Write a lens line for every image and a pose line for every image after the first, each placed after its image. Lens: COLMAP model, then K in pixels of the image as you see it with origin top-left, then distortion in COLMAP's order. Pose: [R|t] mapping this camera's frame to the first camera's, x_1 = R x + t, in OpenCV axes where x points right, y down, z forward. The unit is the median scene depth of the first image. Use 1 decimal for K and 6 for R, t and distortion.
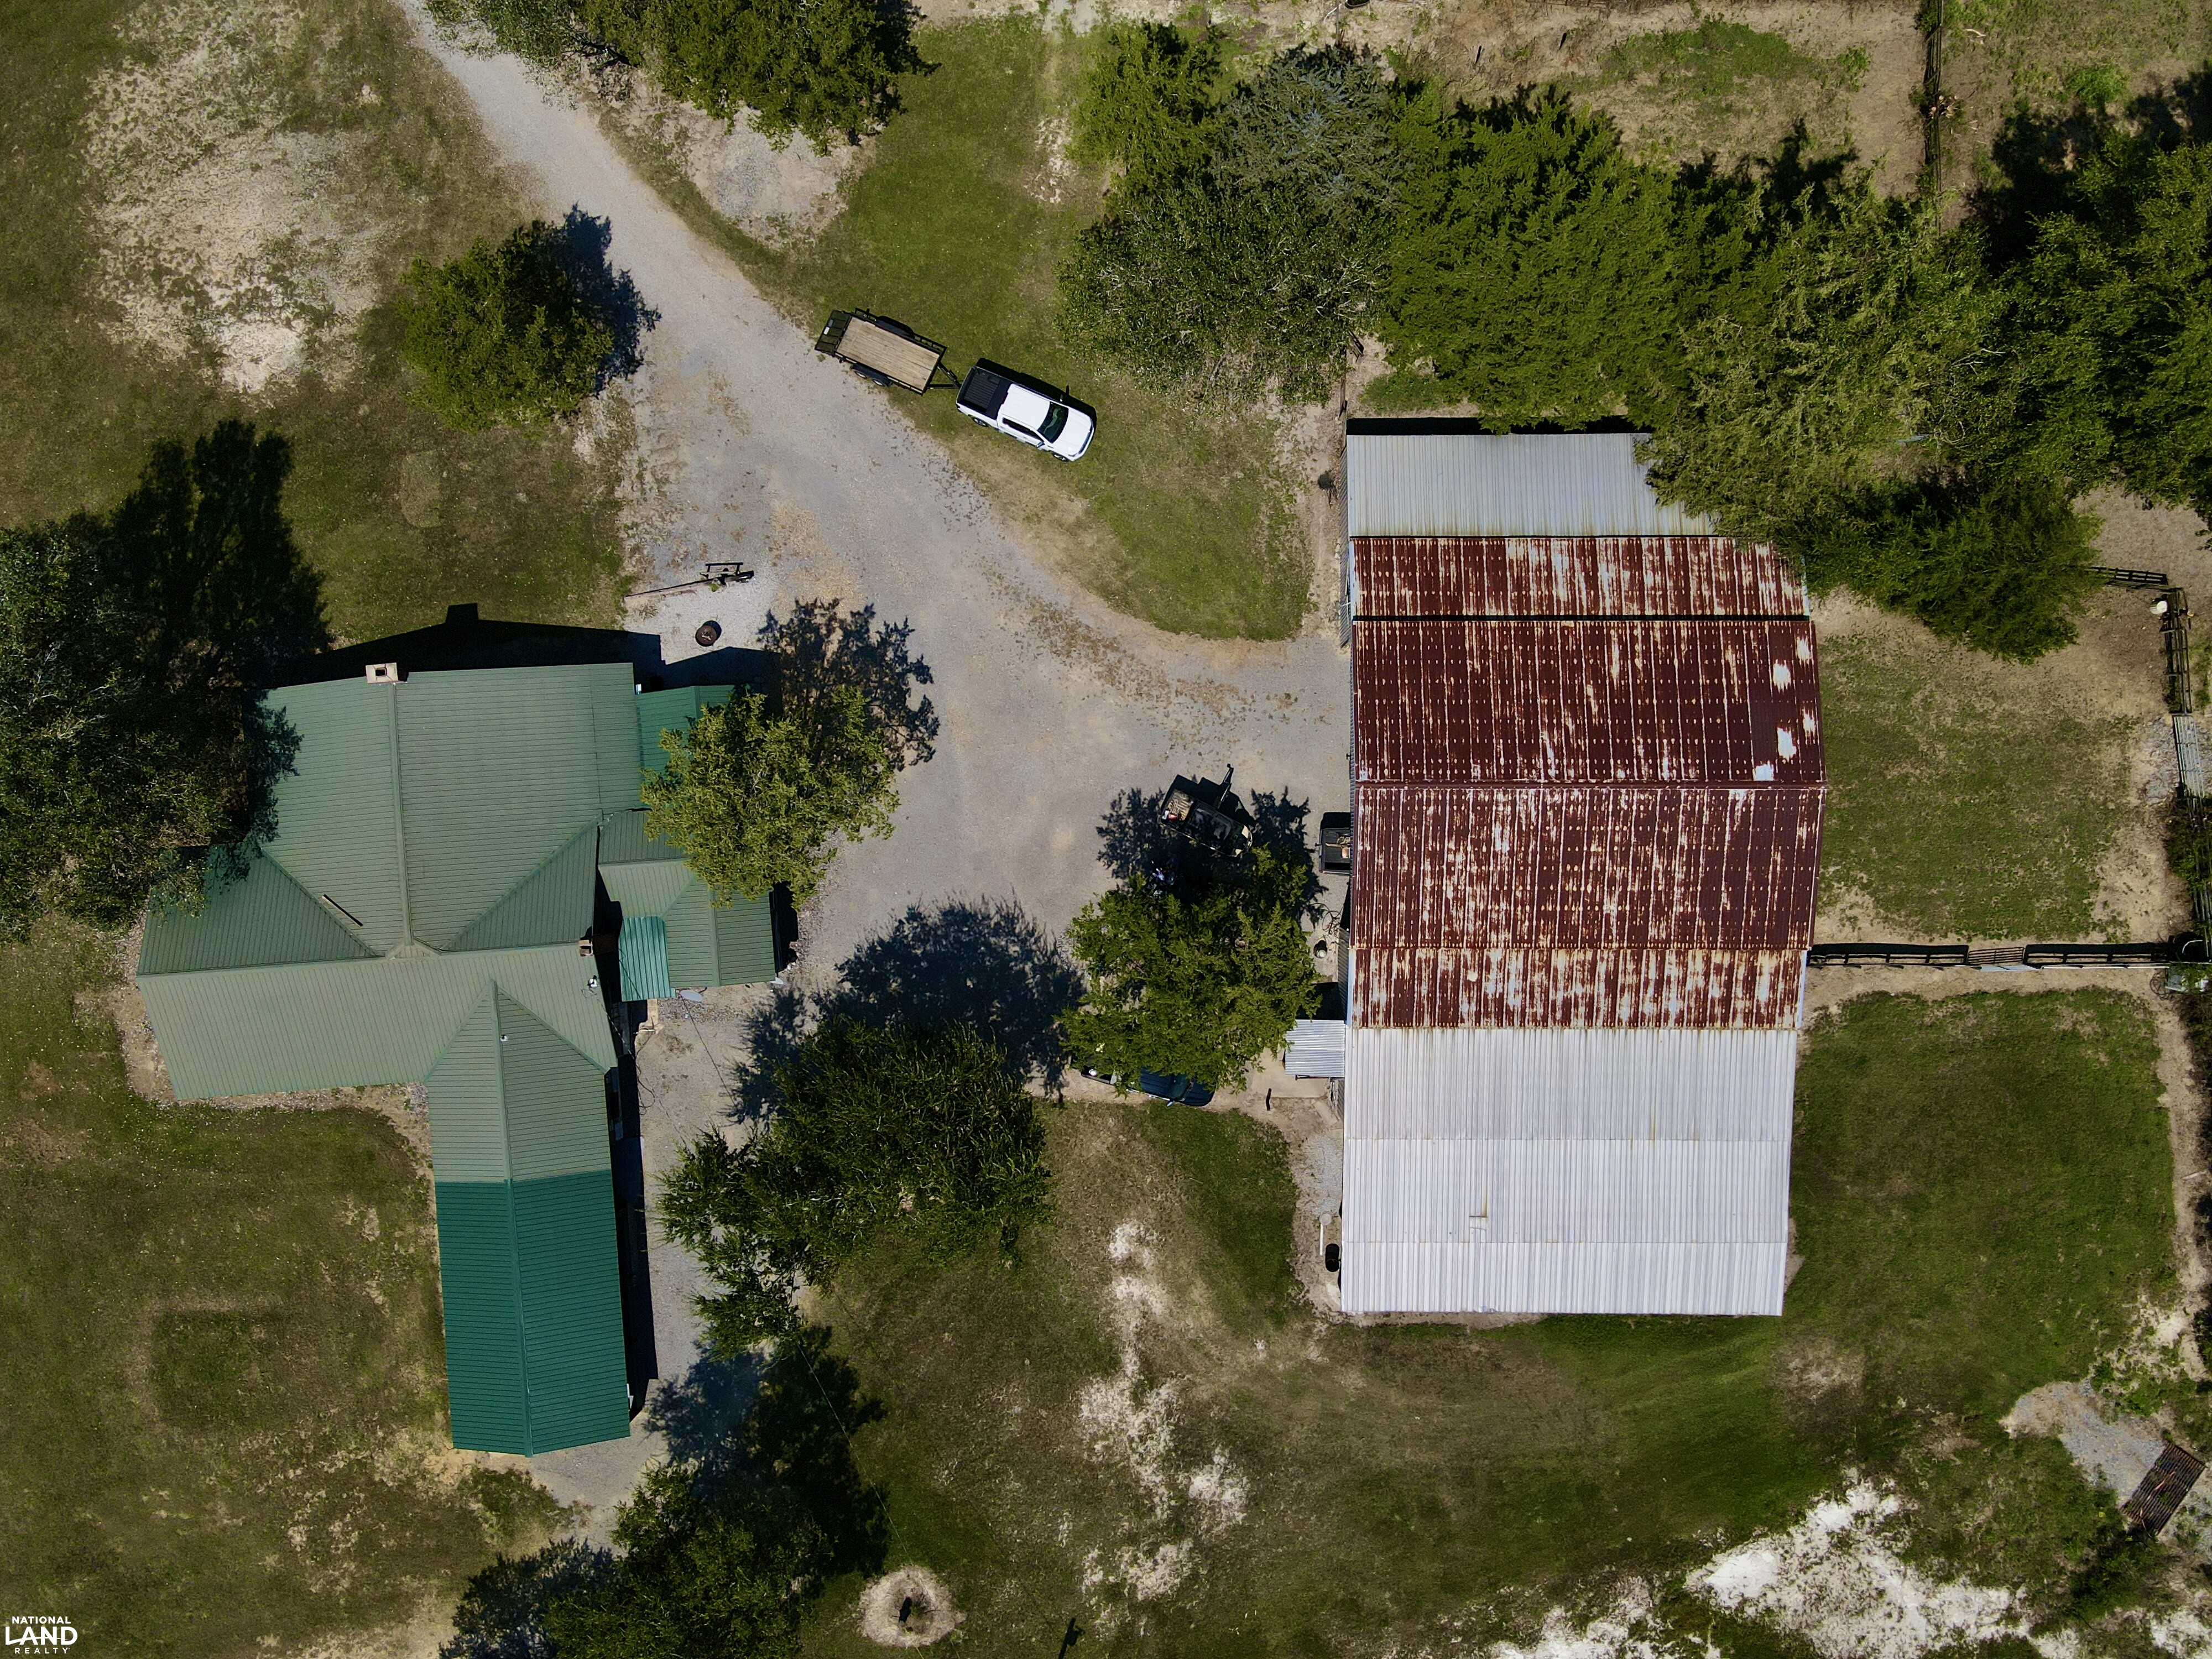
lens RADIAL K [[1621.7, 0, 1105.2], [0, 1621.7, 824.9], [0, 0, 1]] dist [0.021825, 0.006736]
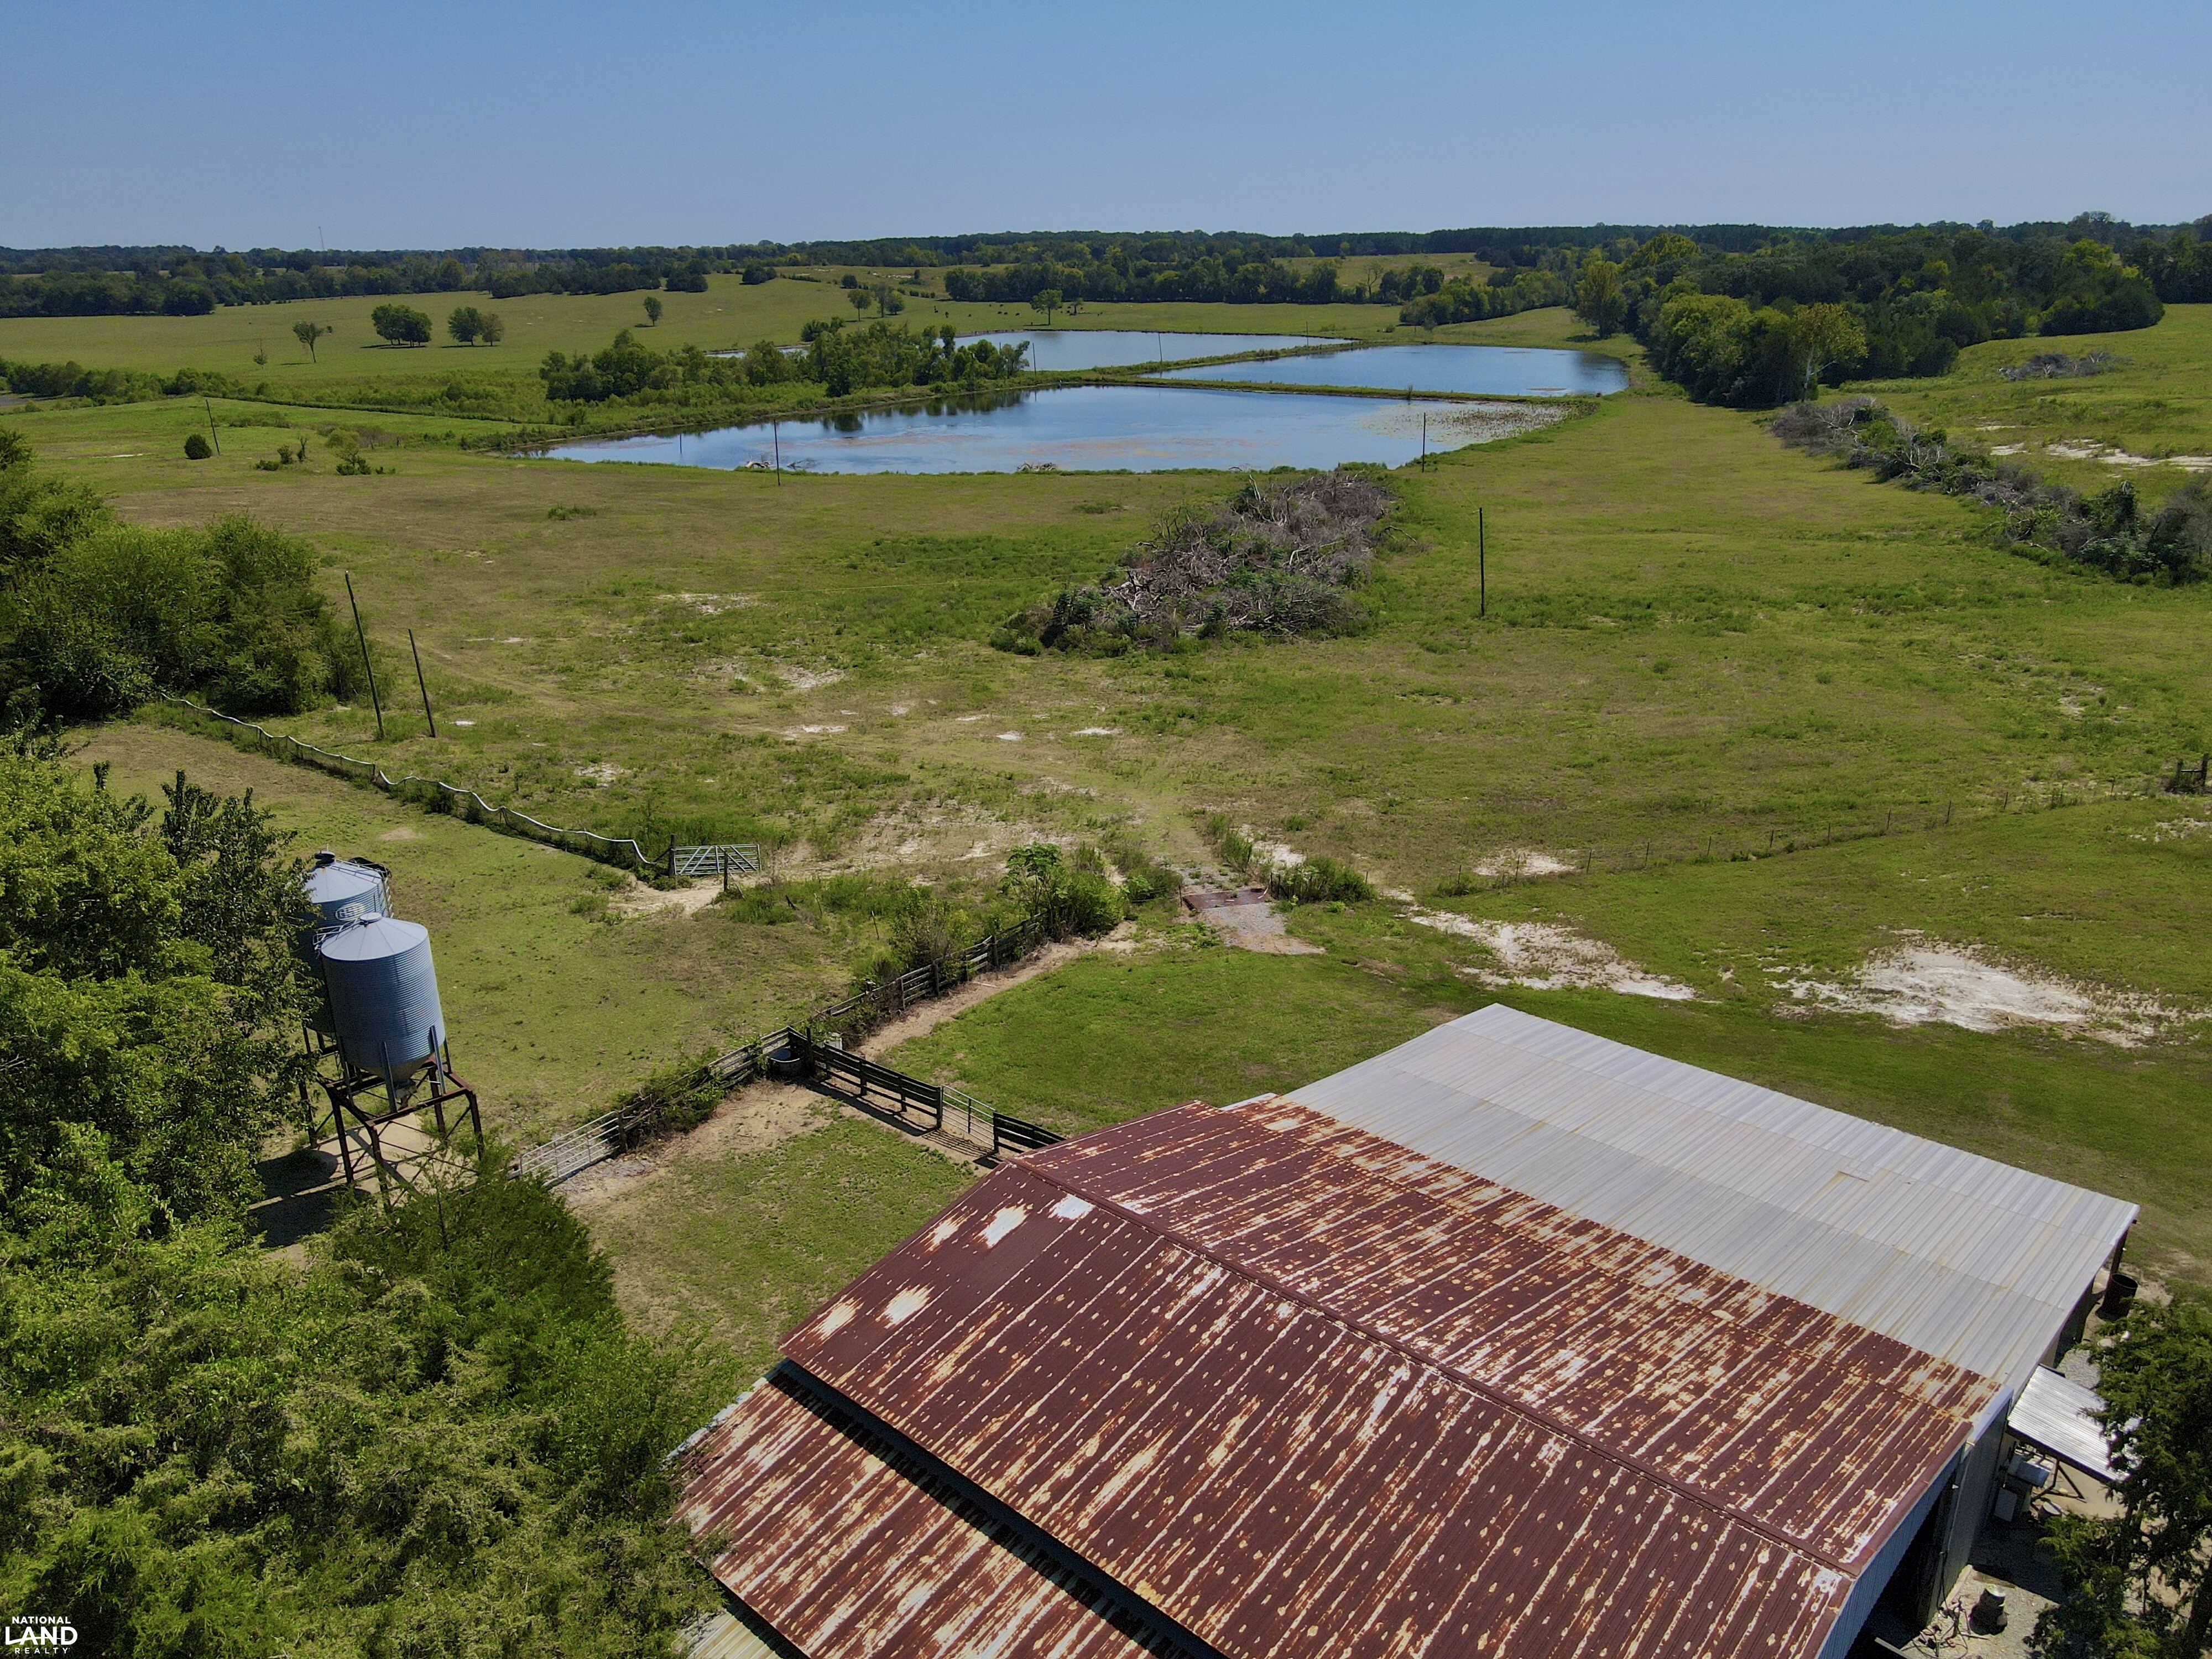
lens RADIAL K [[1621.7, 0, 1116.2], [0, 1621.7, 833.3], [0, 0, 1]] dist [0.021825, 0.006736]
pose [[-0.745784, -0.191002, 0.638219, 0.070742], [0.665432, -0.259181, 0.700018, -0.362739], [0.031709, 0.946754, 0.320392, 0.697306]]
